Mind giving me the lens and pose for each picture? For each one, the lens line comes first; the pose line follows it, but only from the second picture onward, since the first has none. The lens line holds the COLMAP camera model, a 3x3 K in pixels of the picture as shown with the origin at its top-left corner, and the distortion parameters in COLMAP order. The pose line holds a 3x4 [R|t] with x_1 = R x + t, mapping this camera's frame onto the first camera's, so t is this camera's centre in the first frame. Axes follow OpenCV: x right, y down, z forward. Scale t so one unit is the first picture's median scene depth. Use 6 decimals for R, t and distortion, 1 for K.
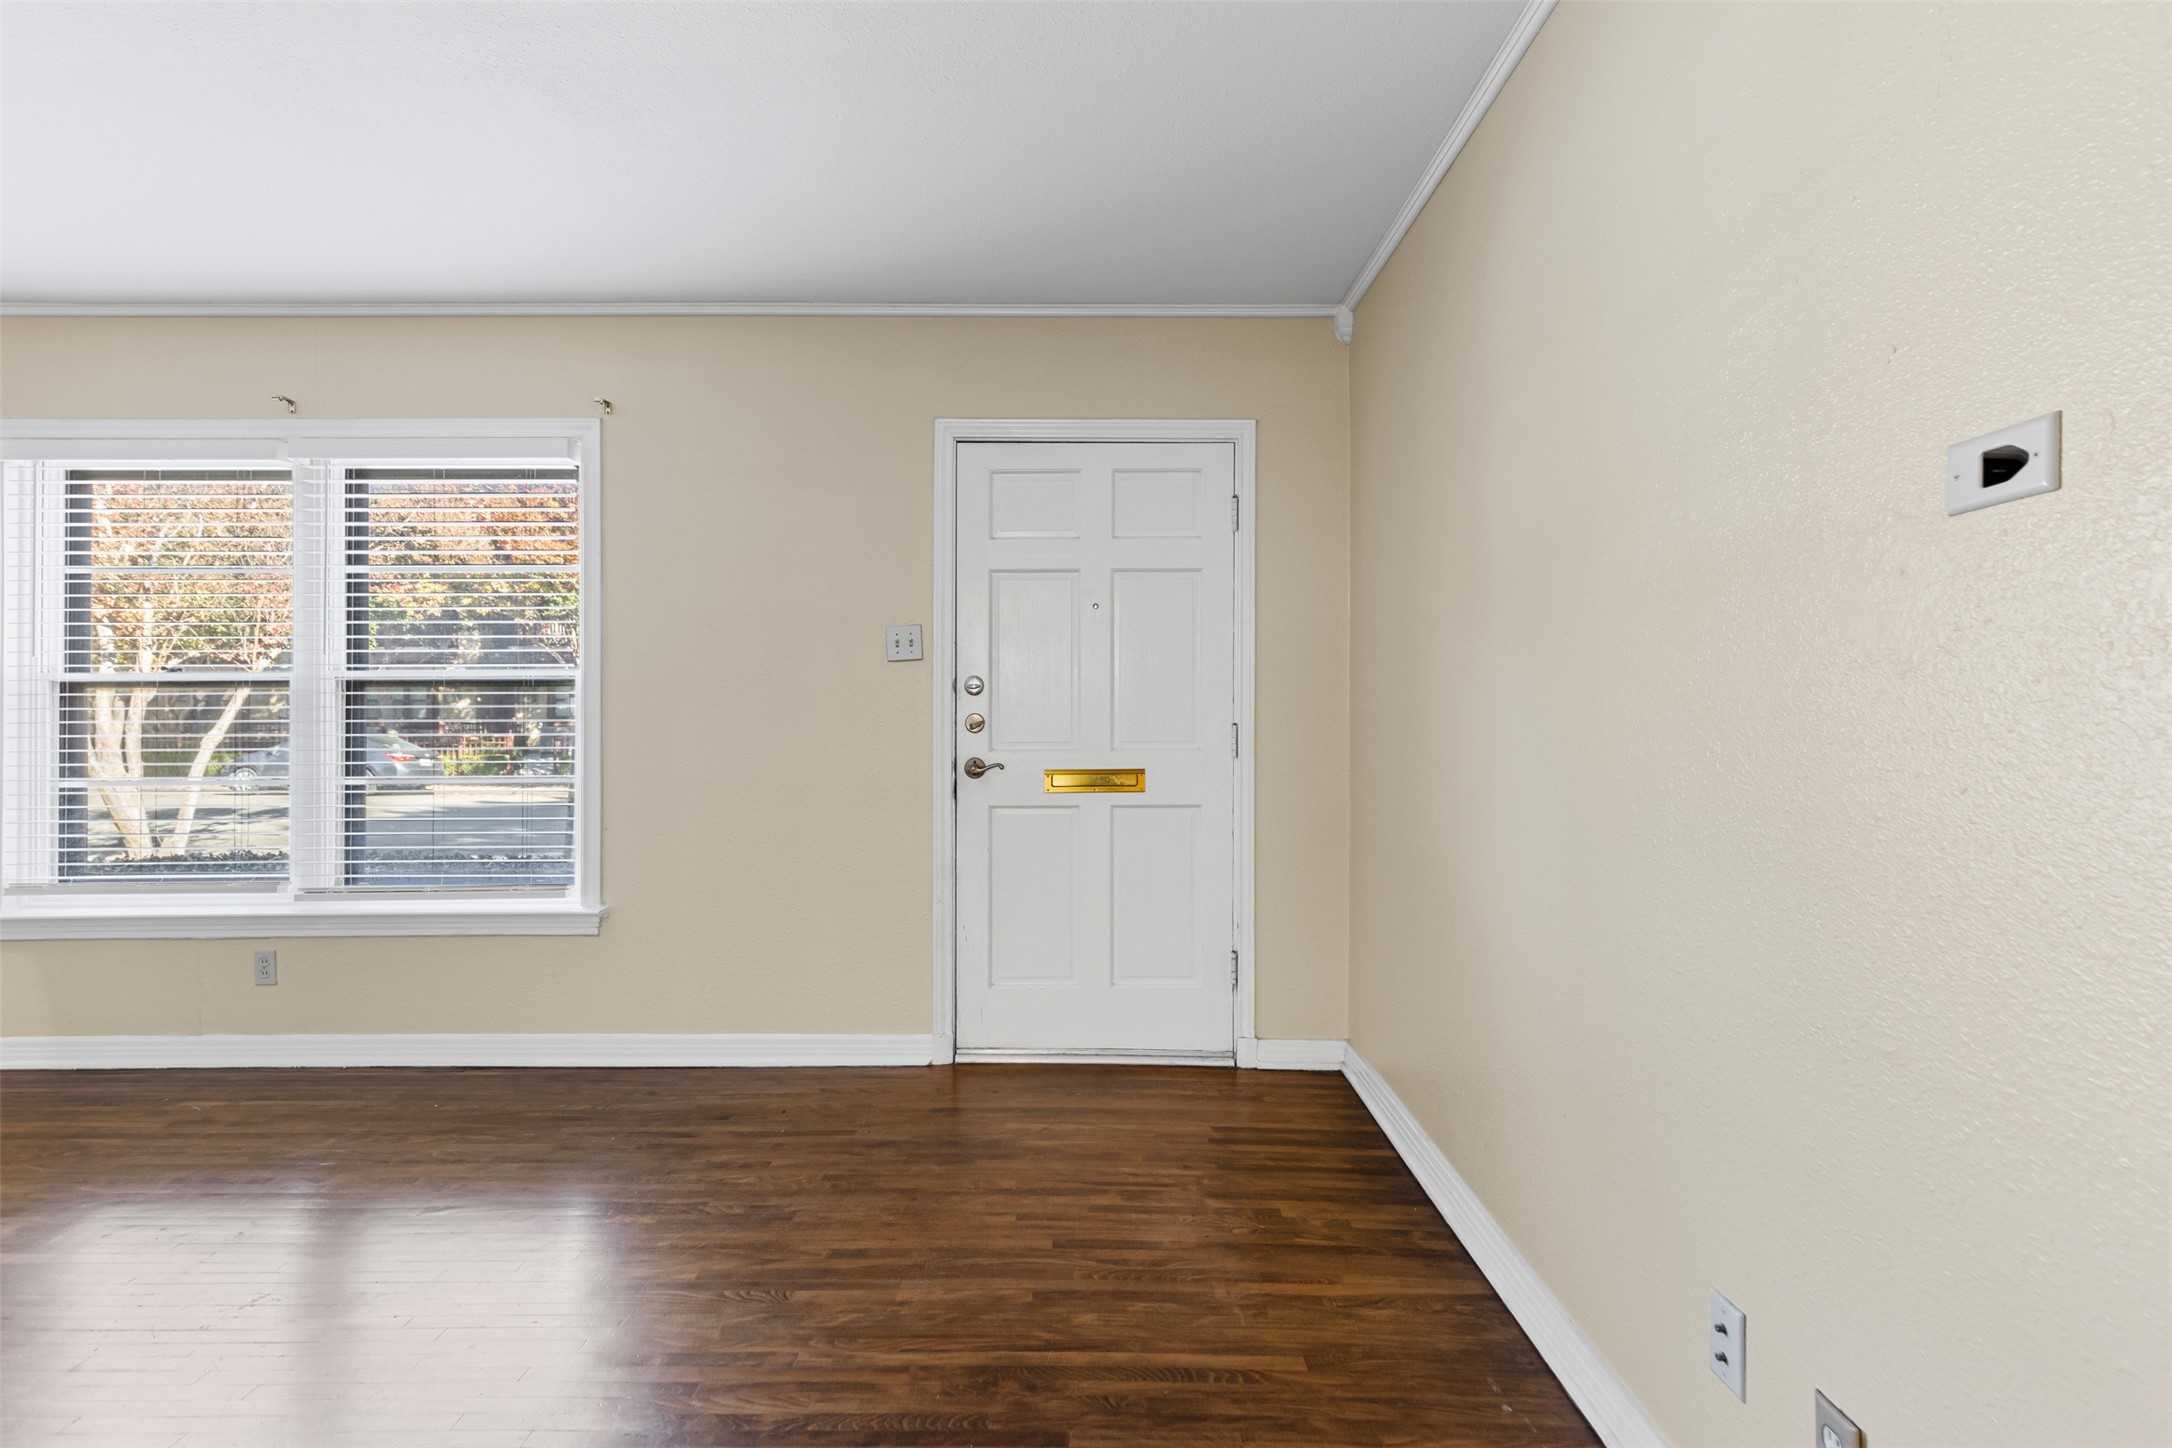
lens RADIAL K [[992.3, 0, 1082.5], [0, 992.3, 704.6], [0, 0, 1]] dist [-0.001062, -0.000456]
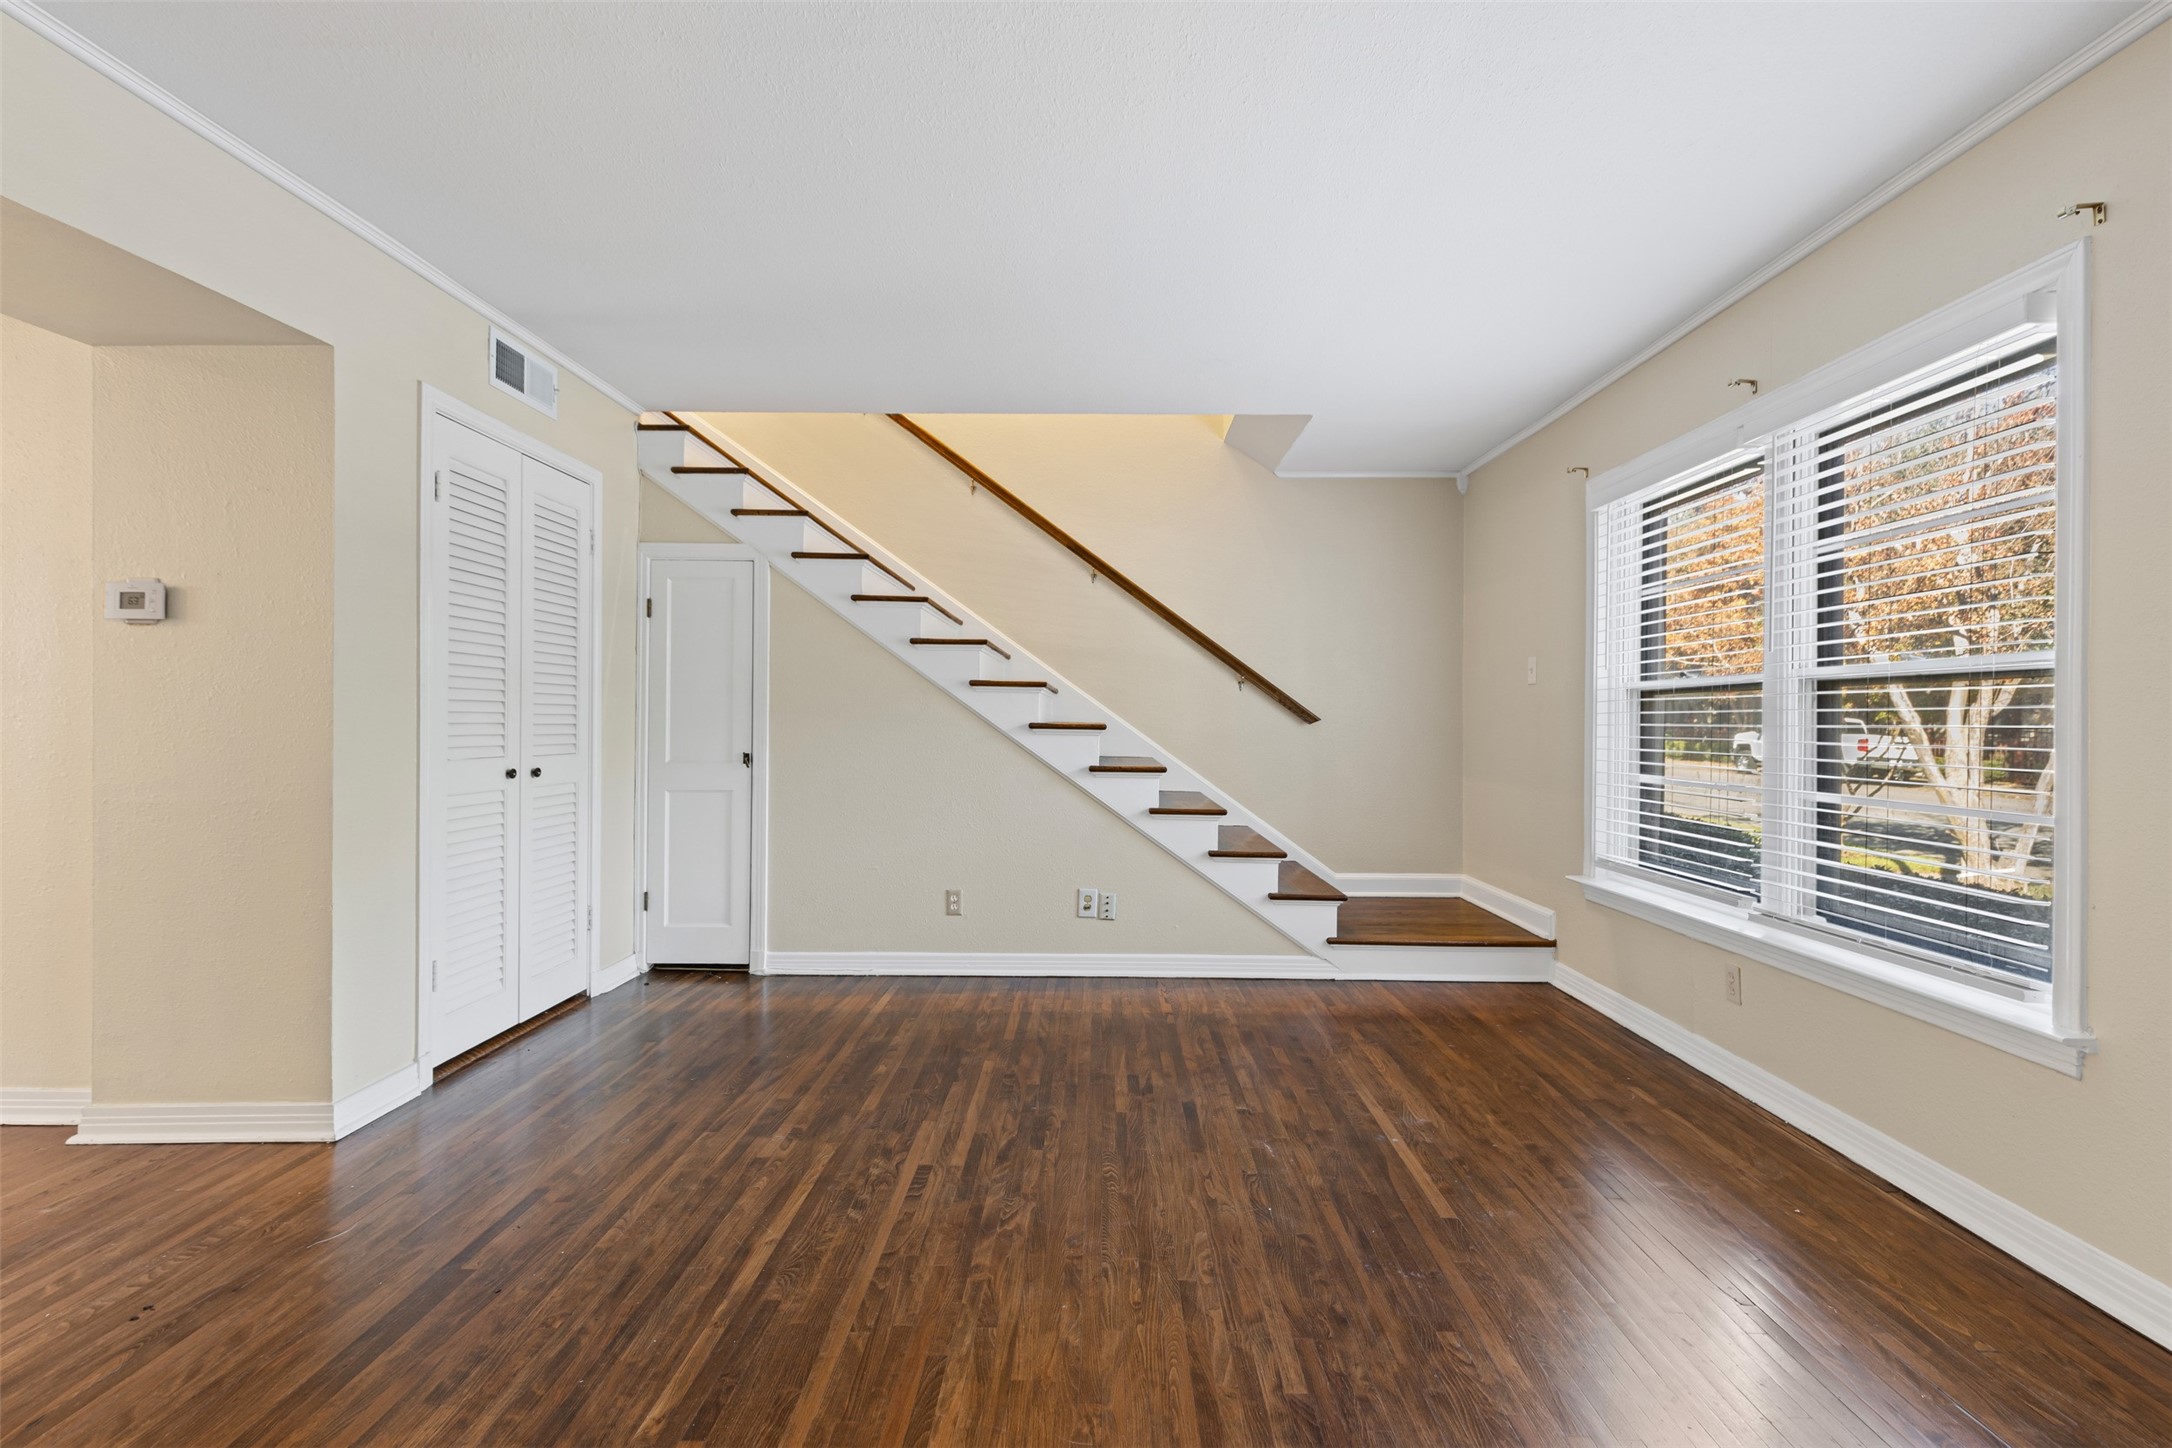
lens RADIAL K [[983.5, 0, 1060.8], [0, 983.5, 714.9], [0, 0, 1]] dist [0.012491, -0.000684]
pose [[-0.008535, 0.000378, -0.999964, 0.131764], [0.005800, 0.999983, 0.000329, 0.002322], [0.999947, -0.005797, -0.008537, 0.360125]]
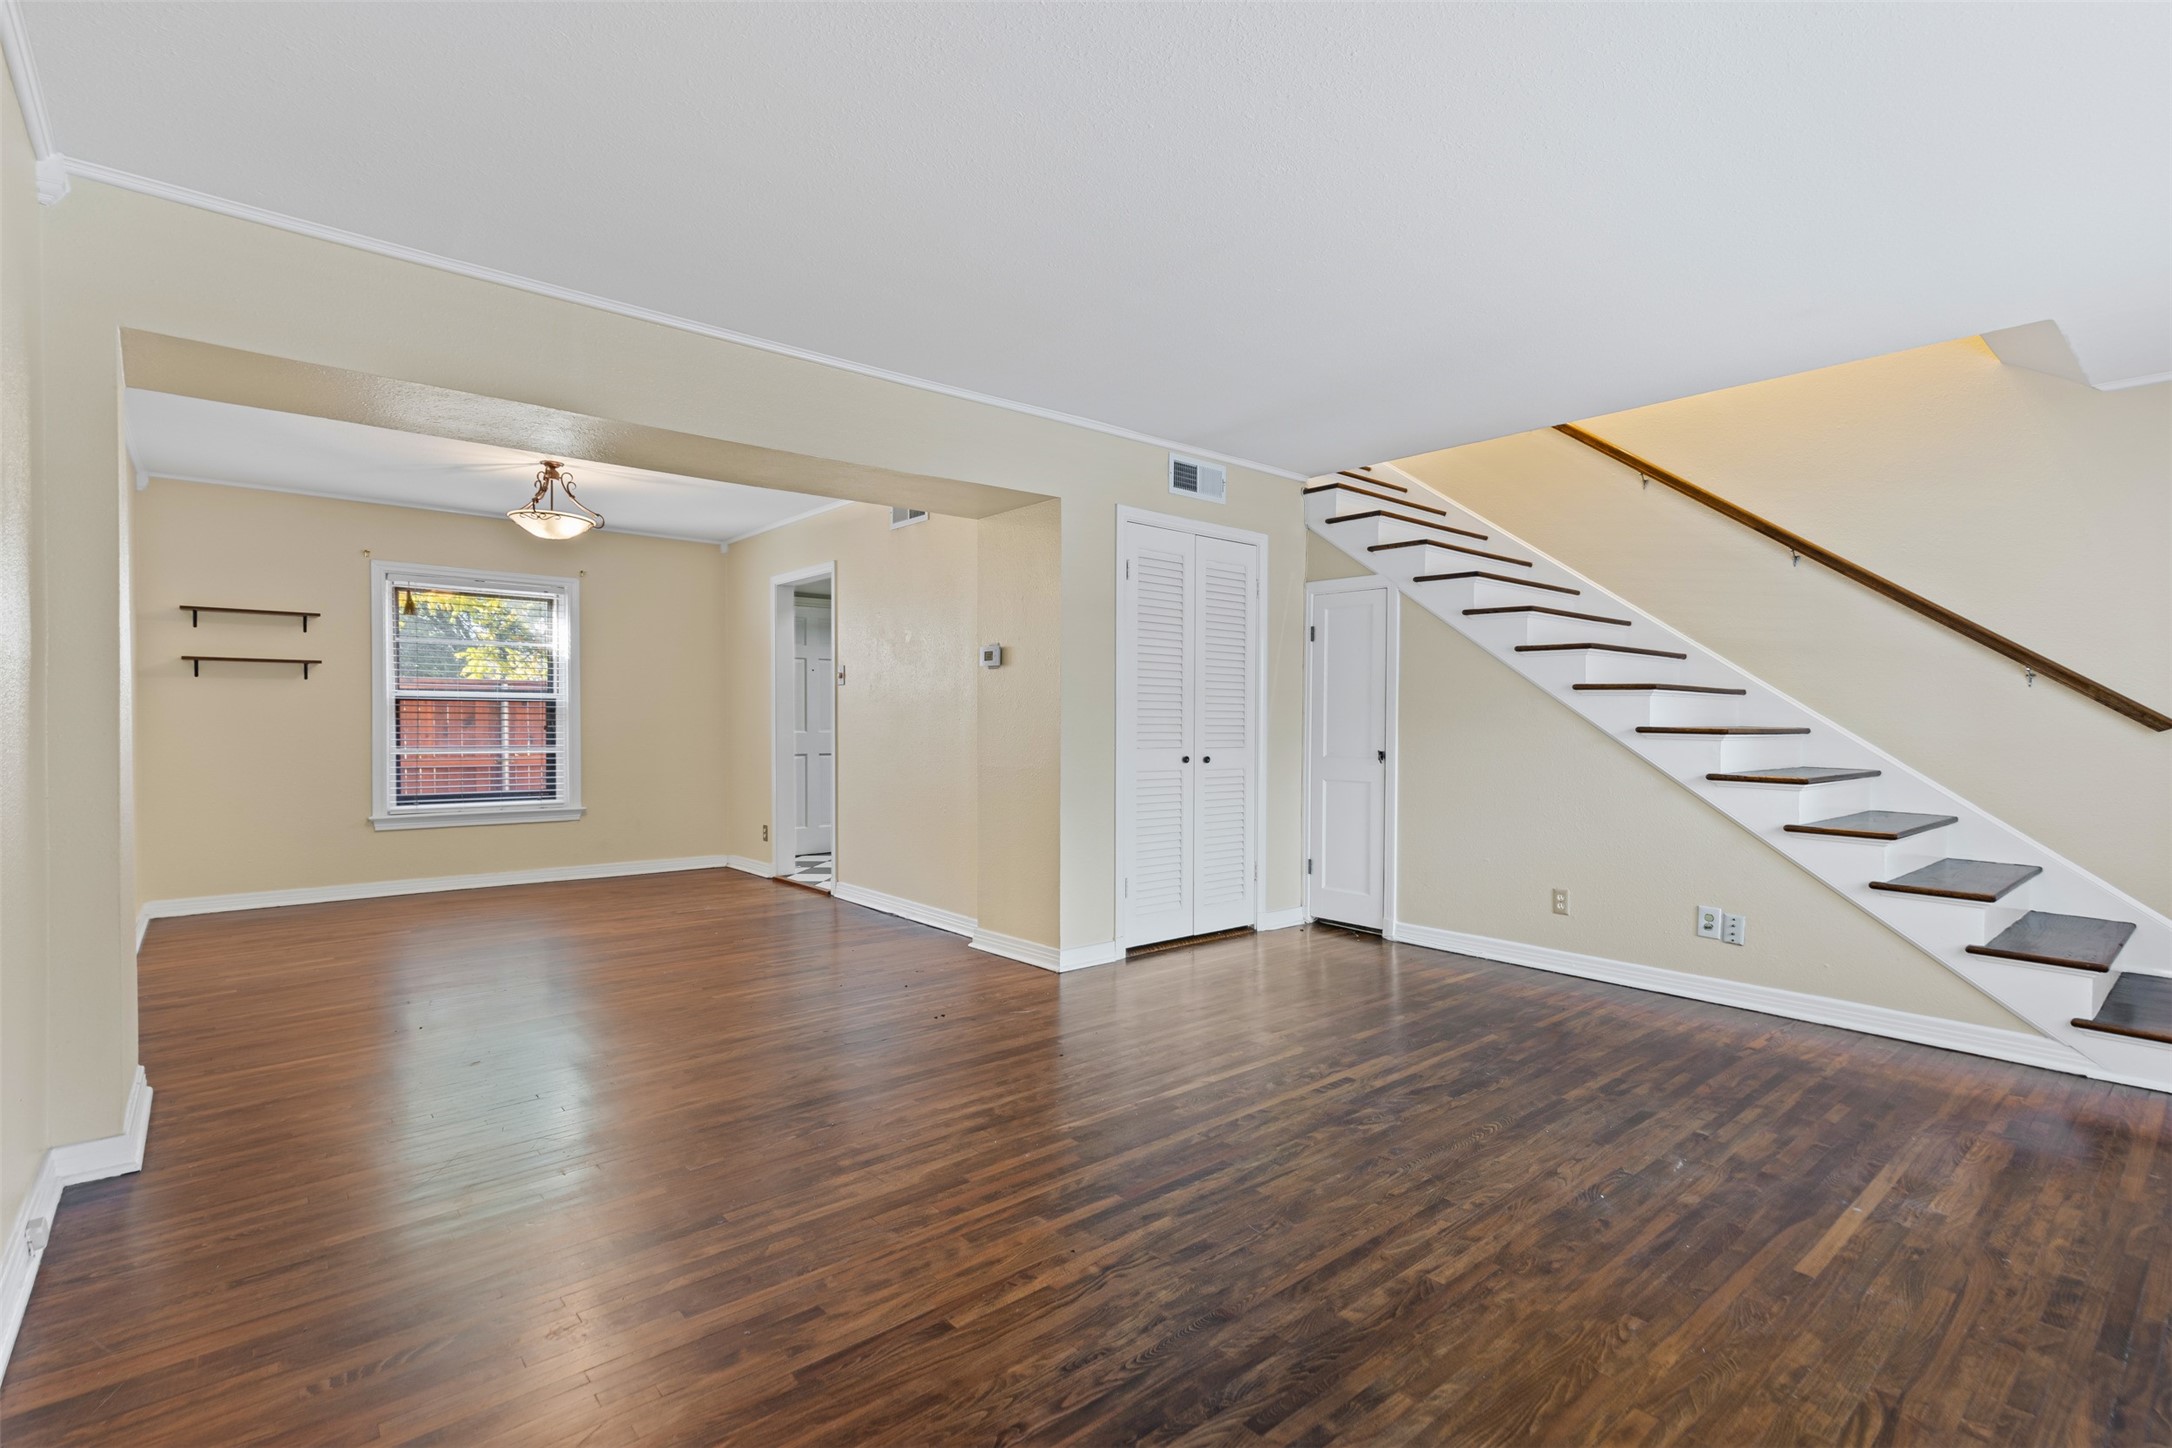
lens RADIAL K [[967.3, 0, 1104.8], [0, 967.3, 721.9], [0, 0, 1]] dist [0.012179, -0.001174]
pose [[-0.735190, 0.001186, -0.677861, 0.179333], [0.003703, 0.999991, -0.002266, 0.007259], [0.677852, -0.004176, -0.735187, 0.775113]]
